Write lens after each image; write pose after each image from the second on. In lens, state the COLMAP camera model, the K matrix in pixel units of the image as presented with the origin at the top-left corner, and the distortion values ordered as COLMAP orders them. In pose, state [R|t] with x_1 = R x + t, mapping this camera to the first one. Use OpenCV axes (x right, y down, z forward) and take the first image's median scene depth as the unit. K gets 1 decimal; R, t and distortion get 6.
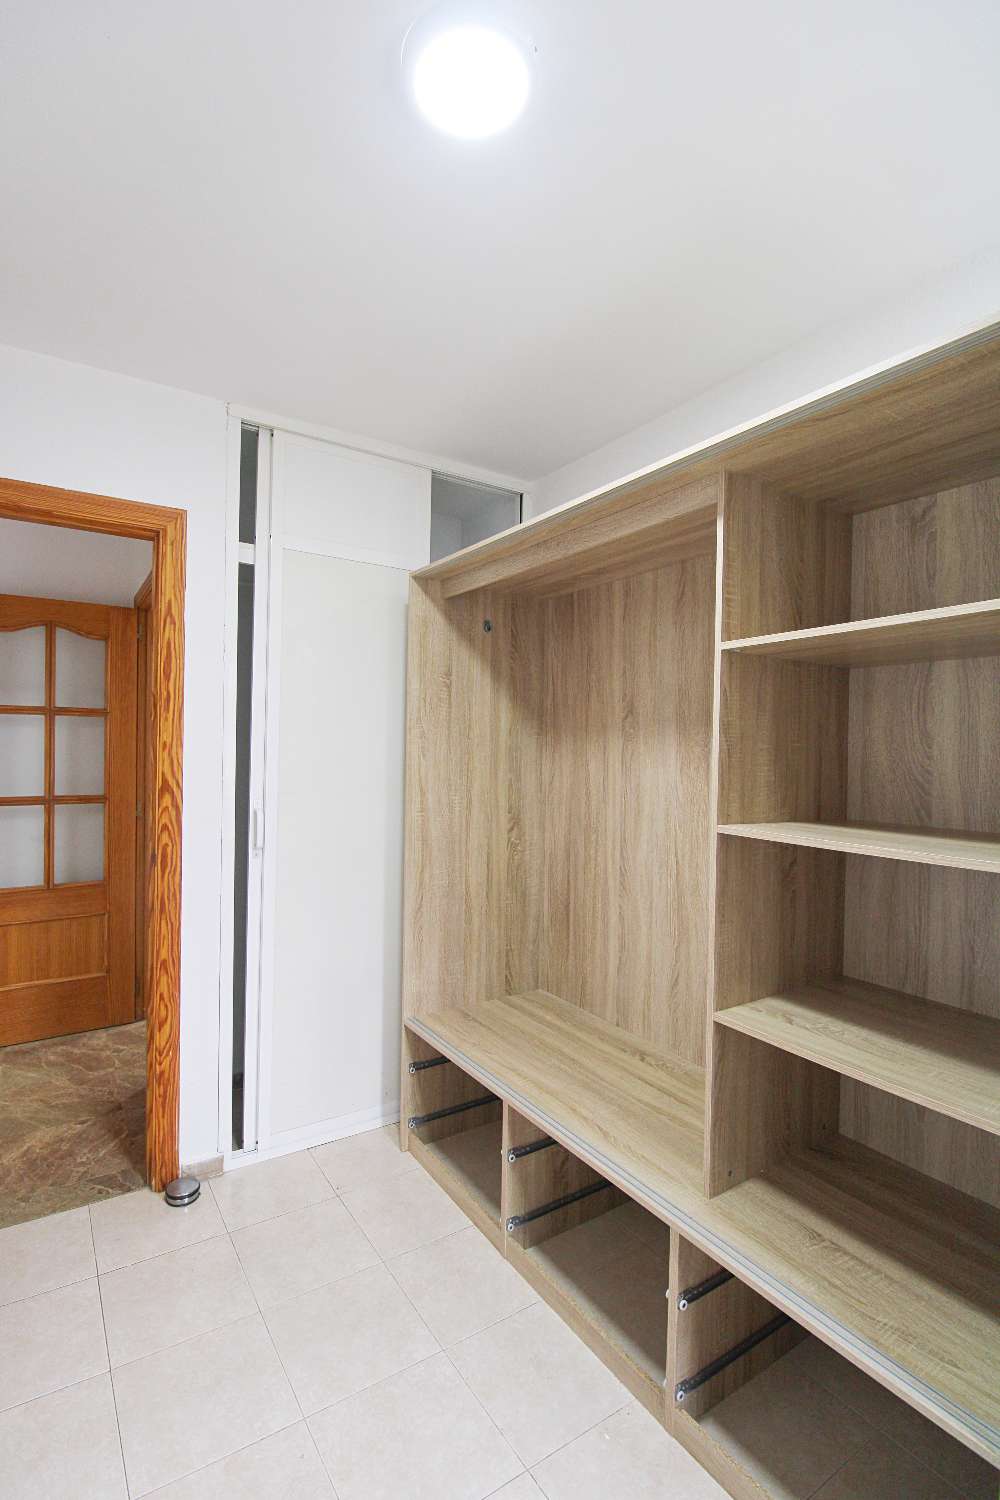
lens RADIAL K [[702.0, 0, 500.0], [0, 702.0, 750.0], [0, 0, 1]] dist [-0.017524, -0.000203]
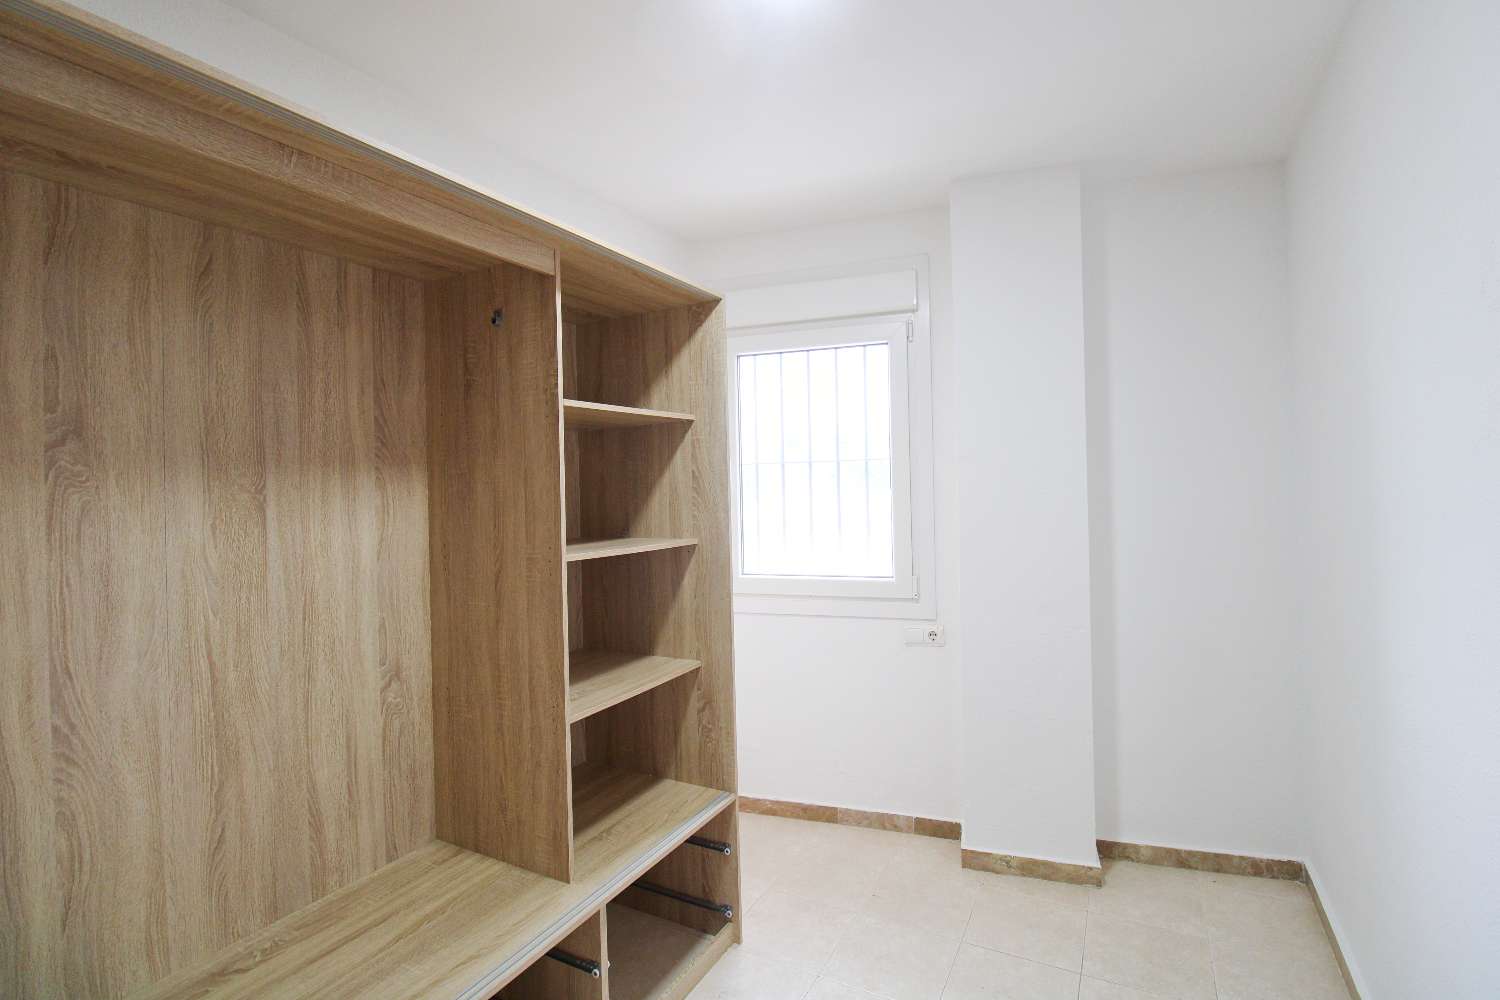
lens RADIAL K [[702.0, 0, 745.1], [0, 702.0, 481.0], [0, 0, 1]] dist [-0.017524, -0.000203]
pose [[-0.464907, 0.002209, 0.885357, -0.699655], [0.016216, 0.999850, 0.006020, -0.015653], [-0.885211, 0.017156, -0.464873, 1.040350]]
